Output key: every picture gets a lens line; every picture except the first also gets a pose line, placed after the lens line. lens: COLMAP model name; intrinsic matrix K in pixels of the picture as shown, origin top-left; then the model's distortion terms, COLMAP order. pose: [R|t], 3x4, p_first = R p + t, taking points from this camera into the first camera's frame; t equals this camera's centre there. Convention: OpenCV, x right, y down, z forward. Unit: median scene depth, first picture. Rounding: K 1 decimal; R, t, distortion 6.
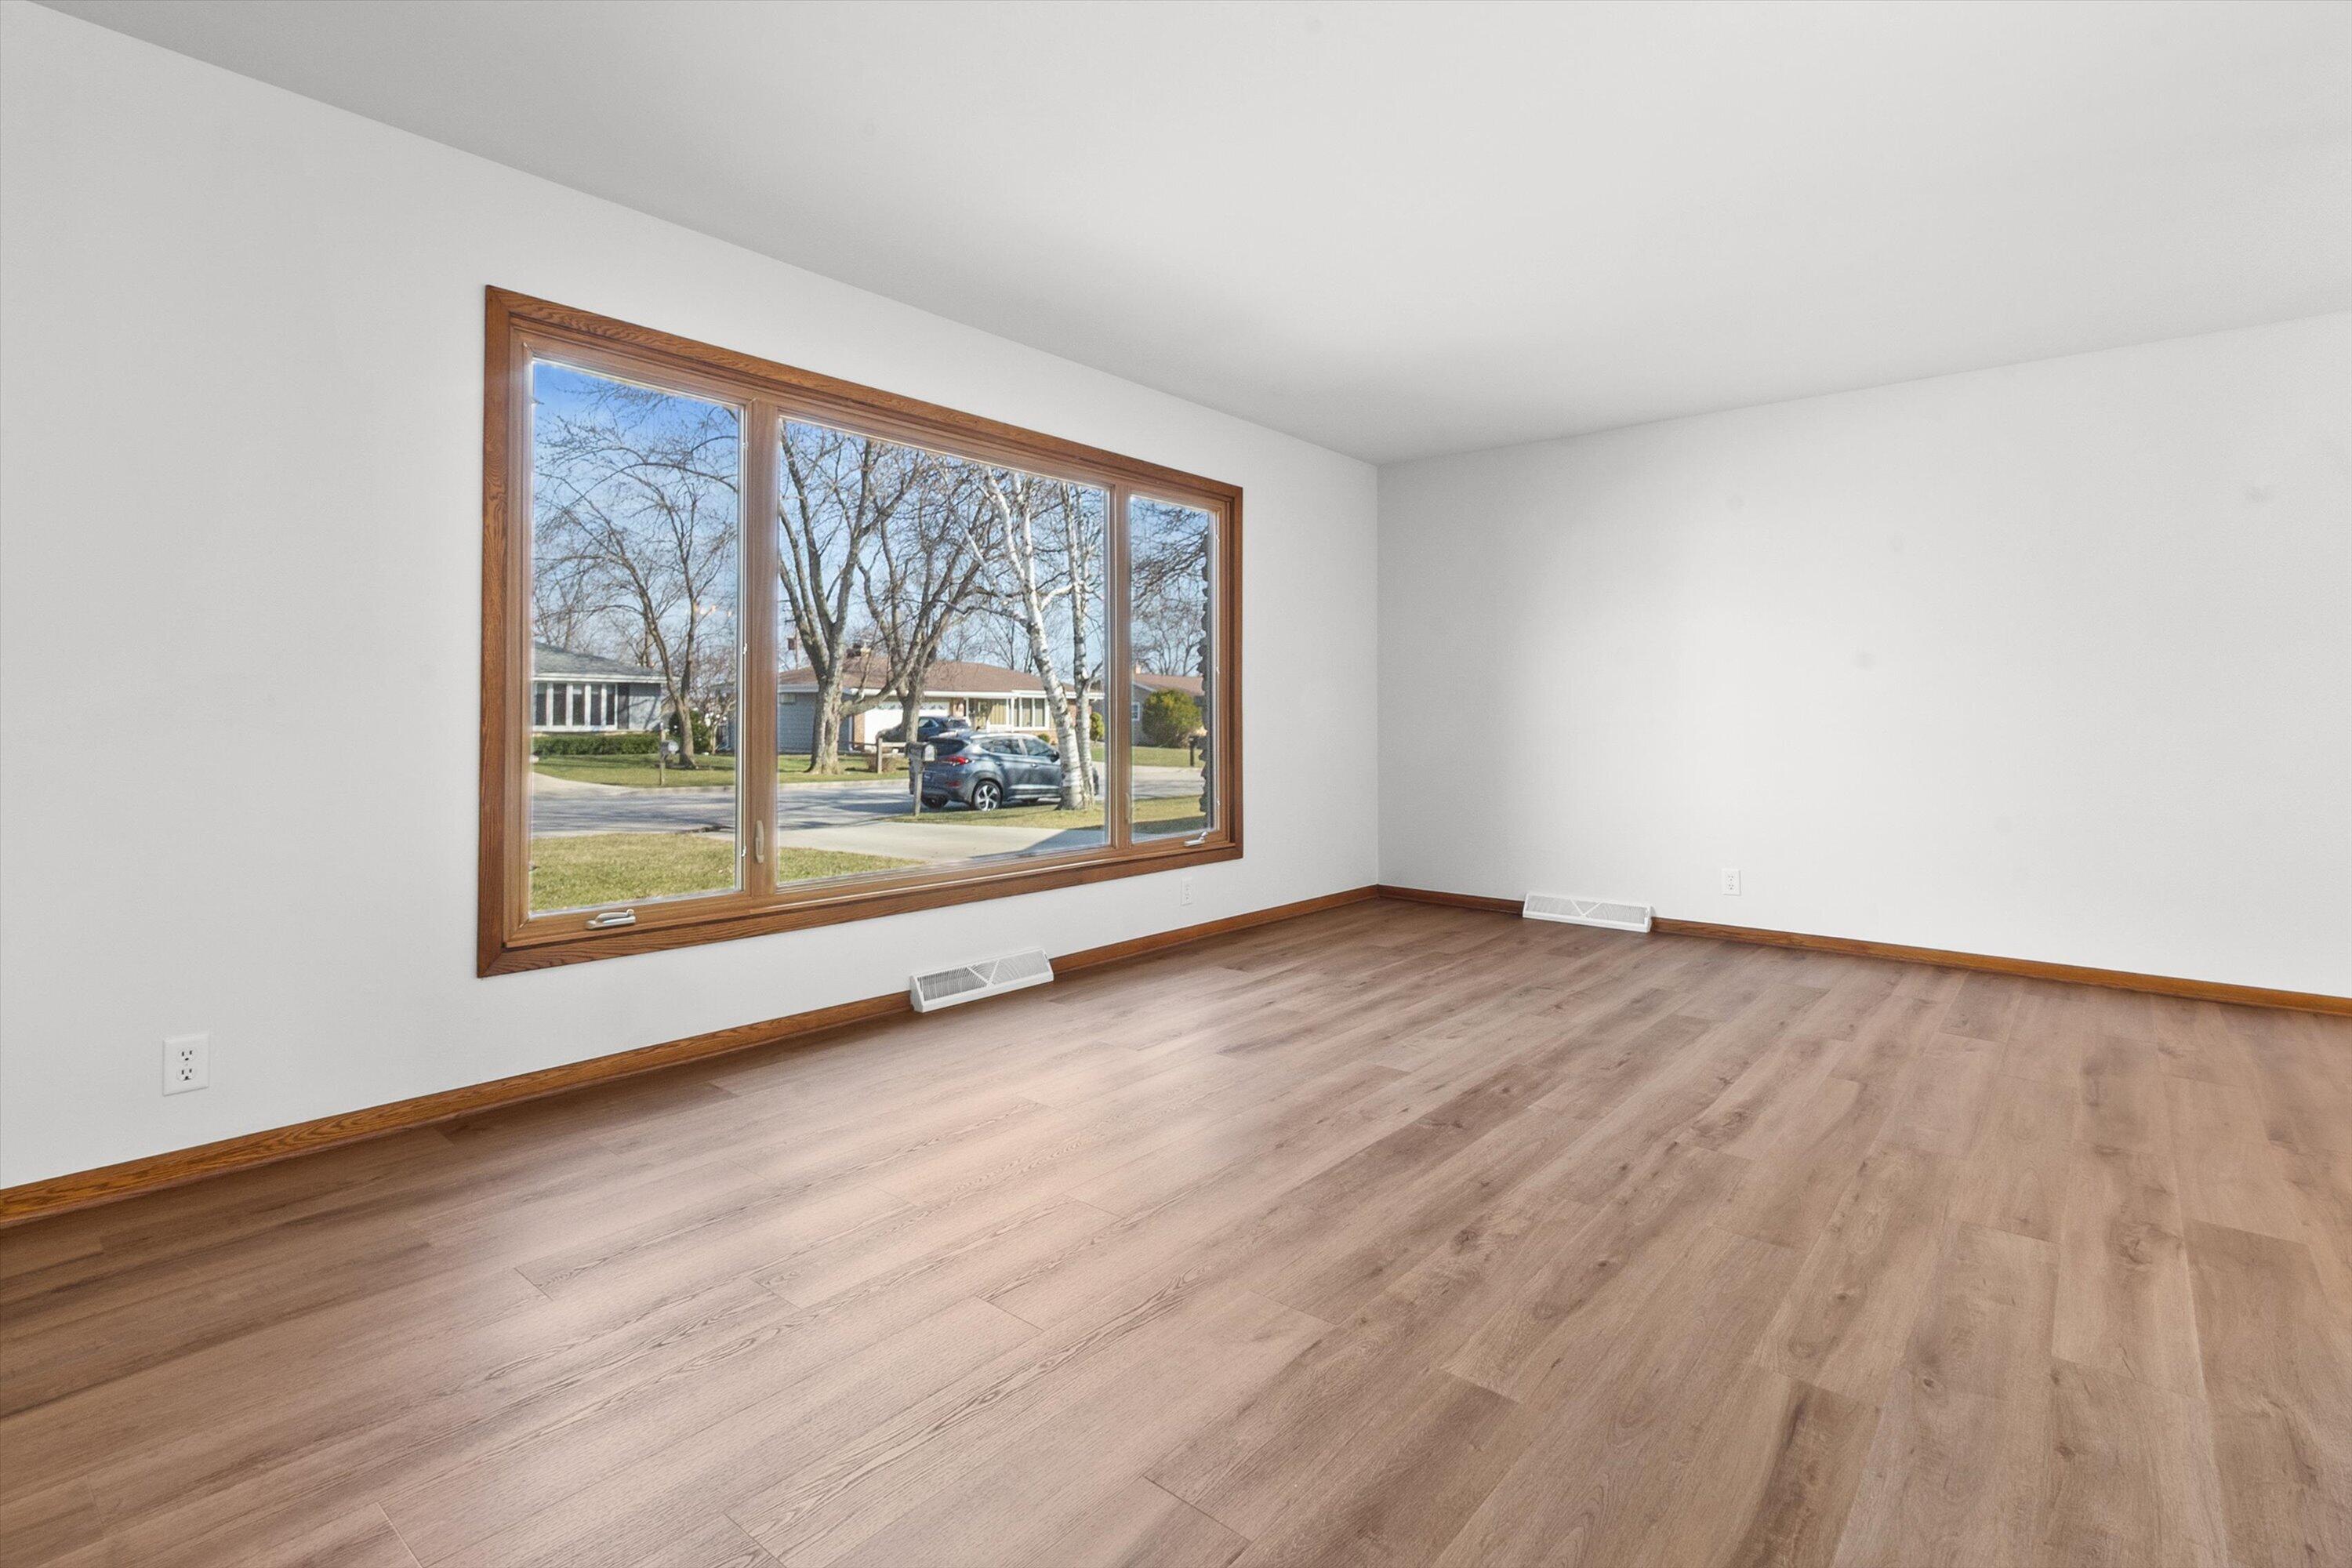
lens RADIAL K [[1109.9, 0, 1170.8], [0, 1109.9, 713.4], [0, 0, 1]] dist [0.001074, 0.001193]
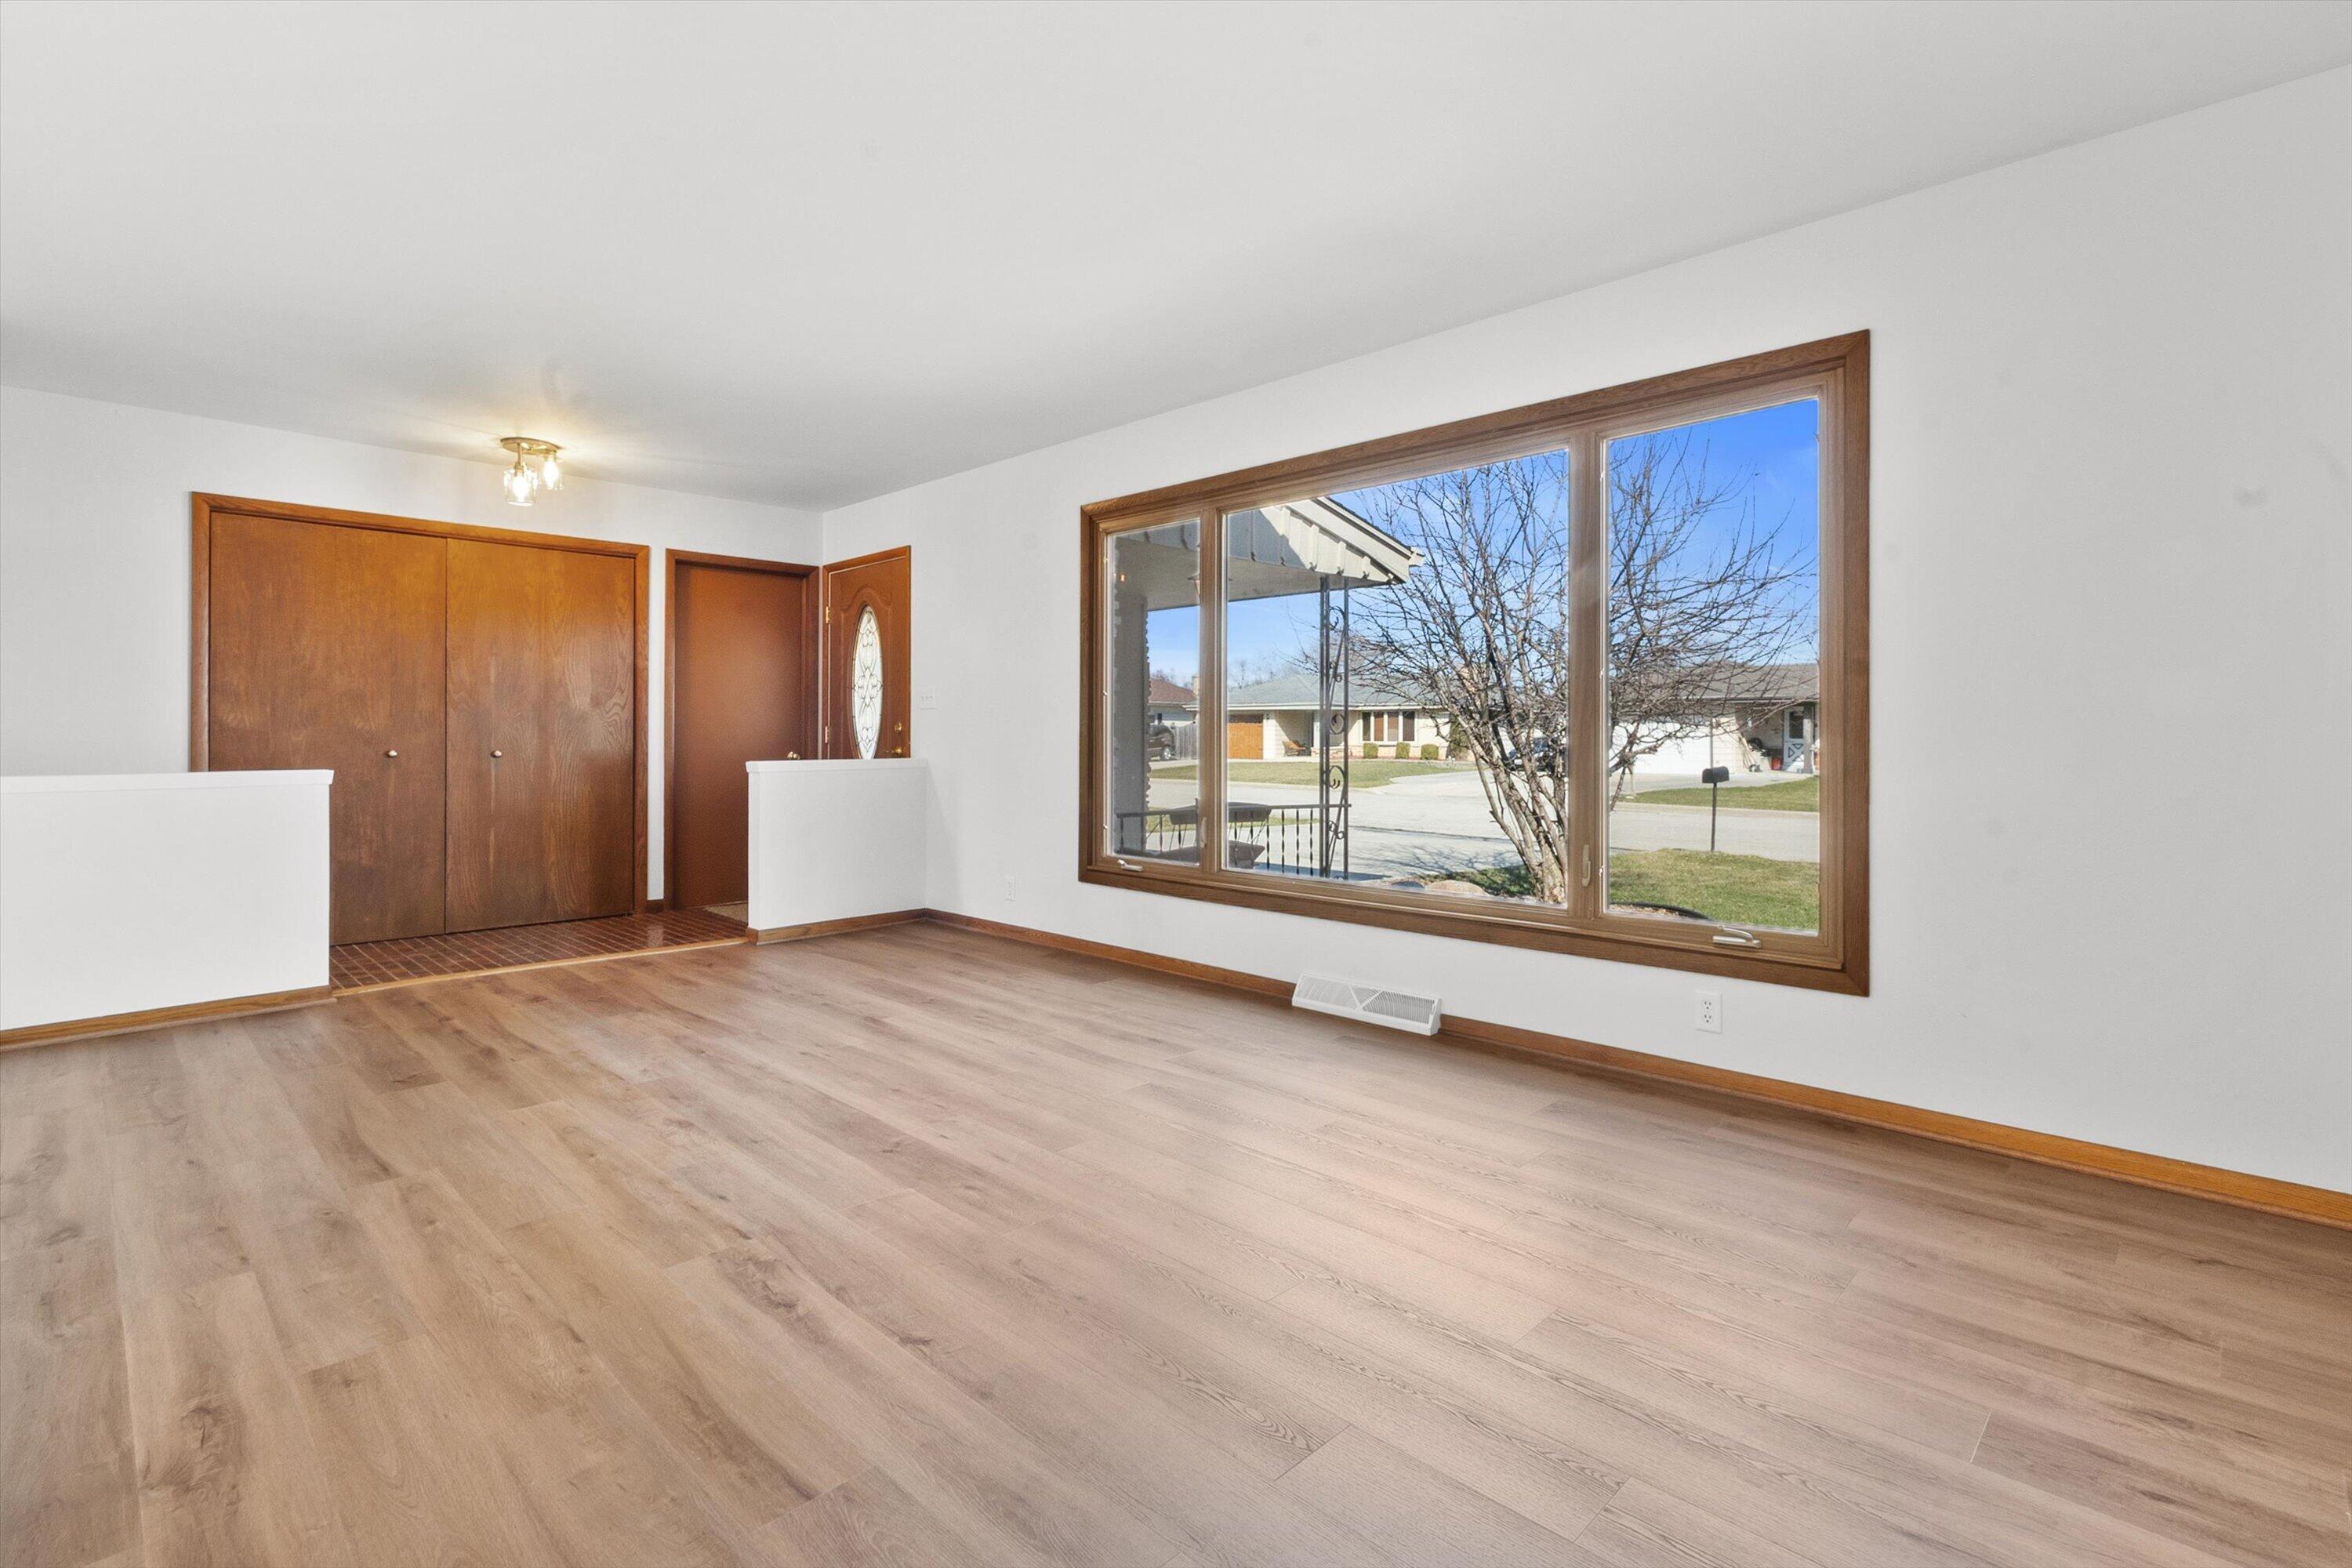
lens RADIAL K [[1093.2, 0, 1180.7], [0, 1093.2, 736.8], [0, 0, 1]] dist [0.000826, -0.000409]
pose [[-0.072020, -0.004808, -0.997392, 1.439608], [-0.001212, 0.999988, -0.004733, 0.008193], [0.997402, 0.000867, -0.072025, 1.579262]]
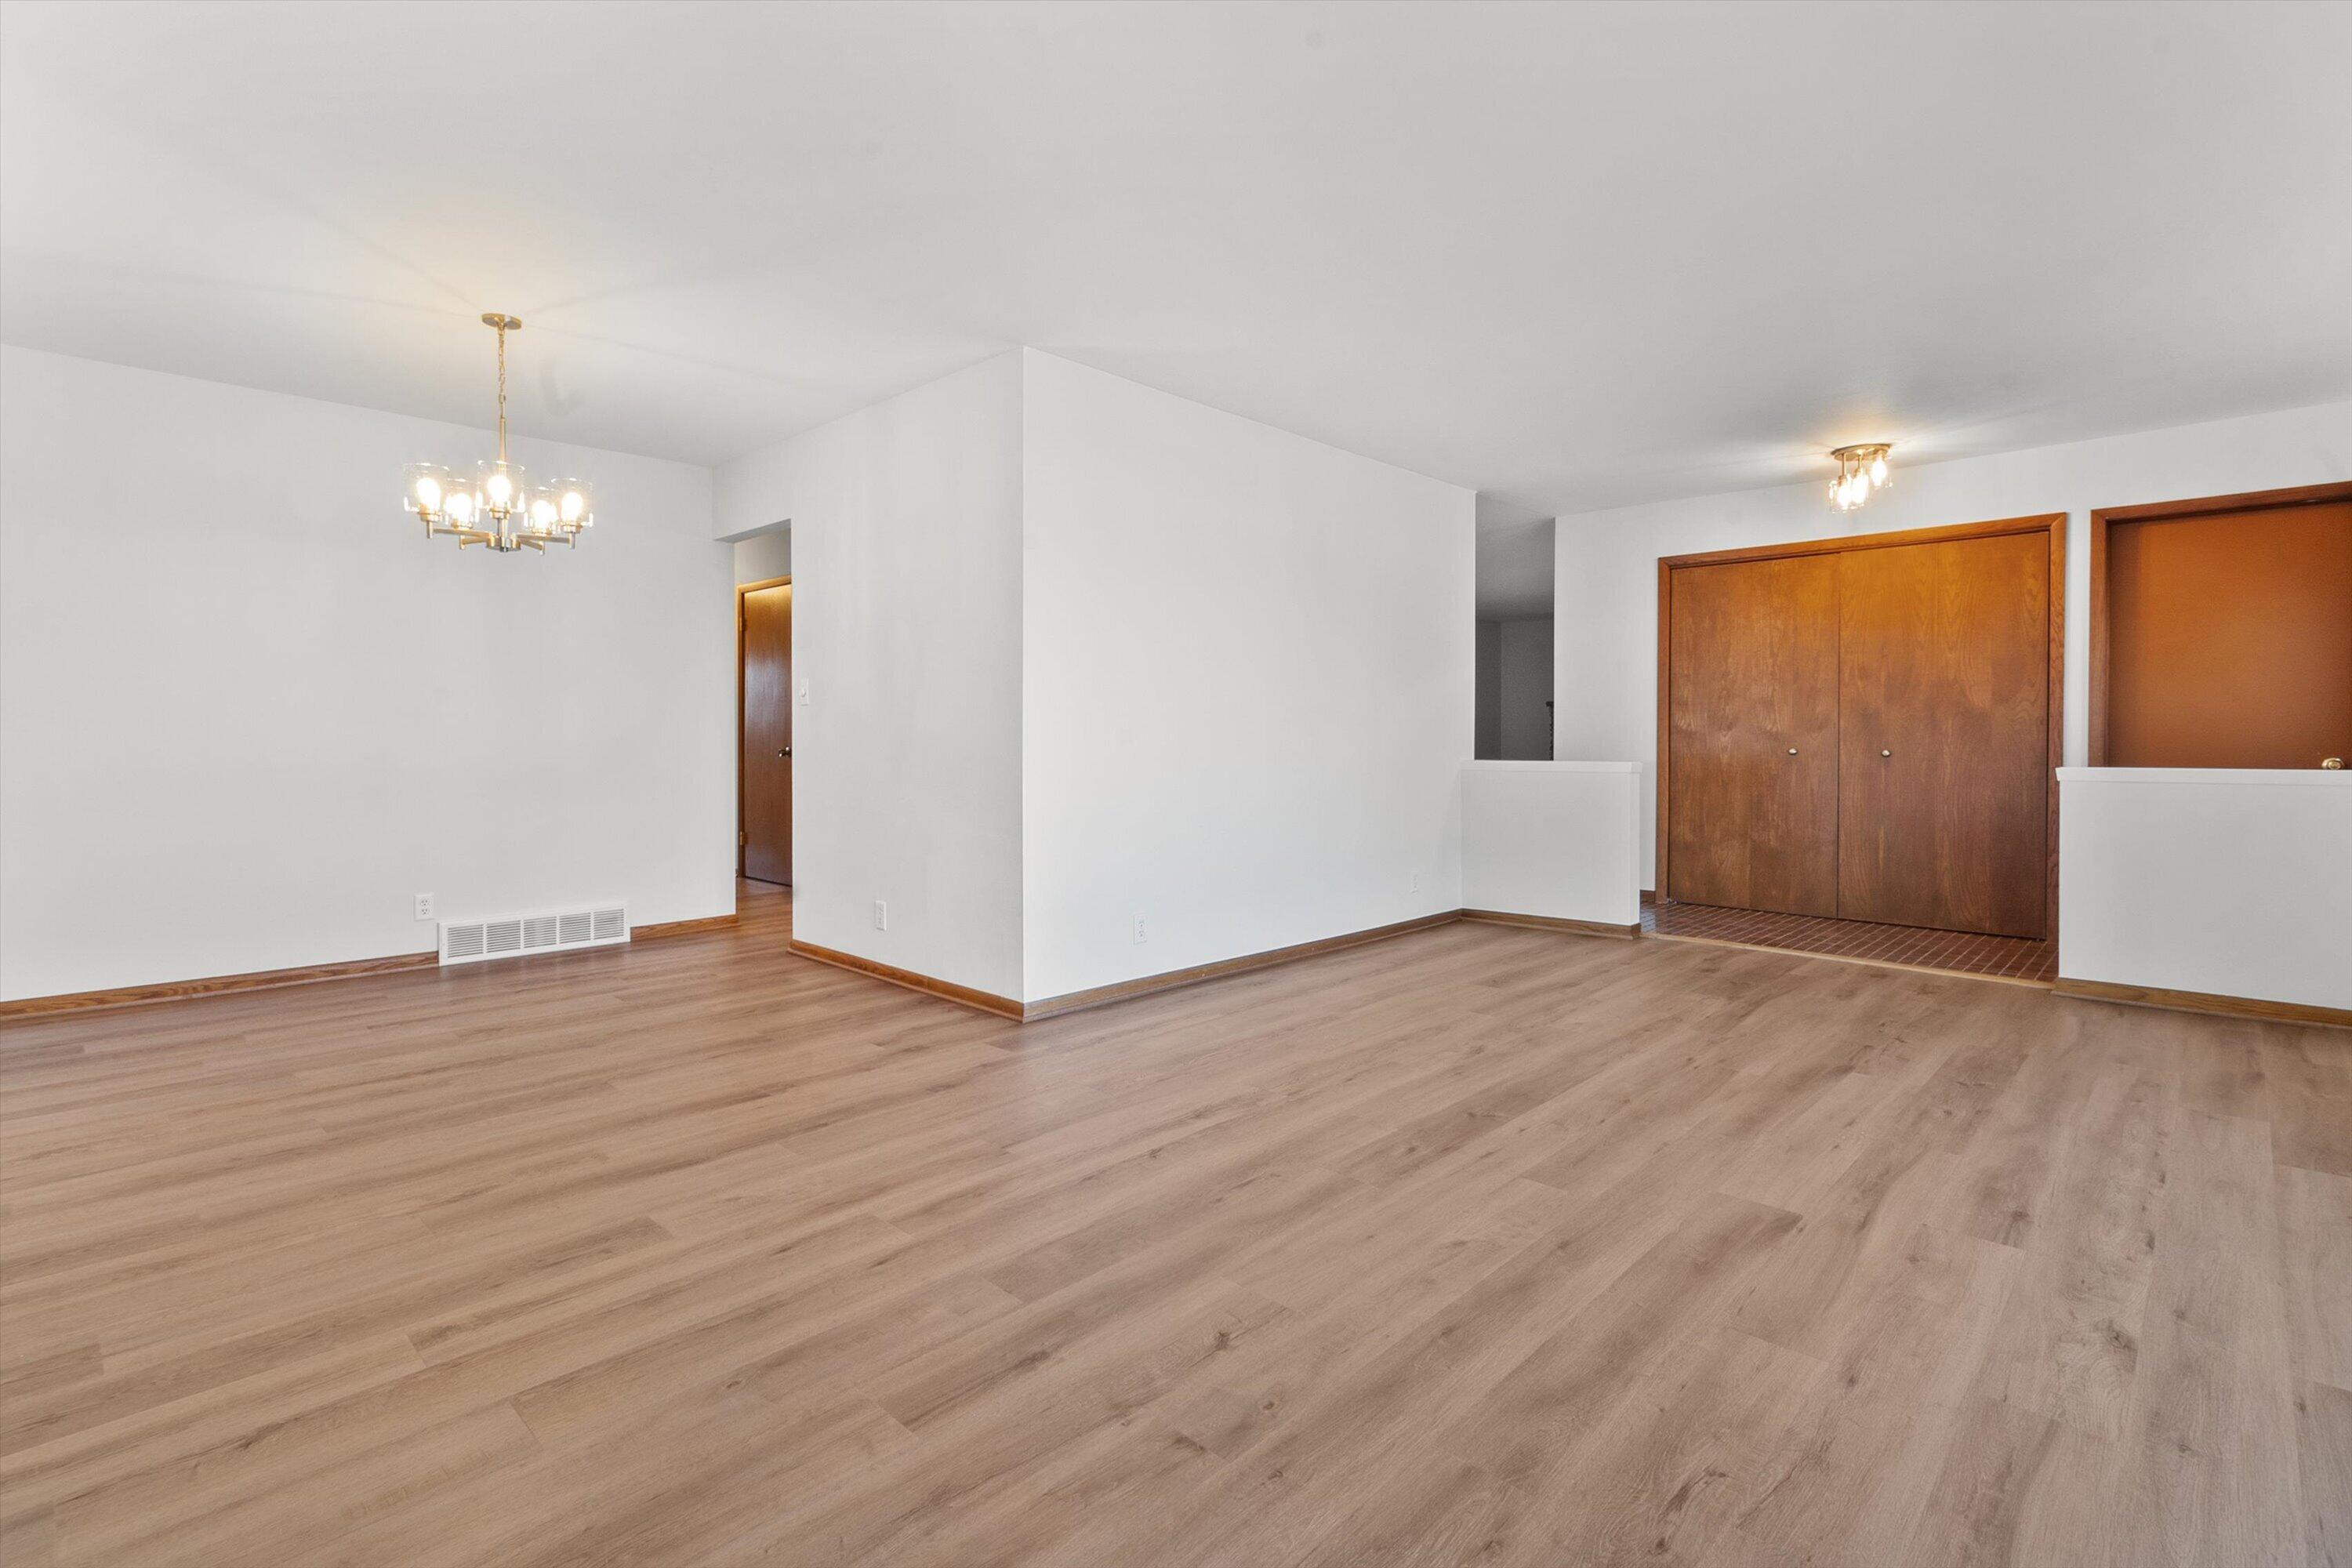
lens RADIAL K [[1093.2, 0, 1180.7], [0, 1093.2, 736.8], [0, 0, 1]] dist [0.000826, -0.000409]
pose [[-0.998125, -0.002949, 0.061131, 0.567977], [-0.002941, 0.999996, 0.000216, 0.003152], [-0.061131, 0.000035, -0.998130, 2.474961]]
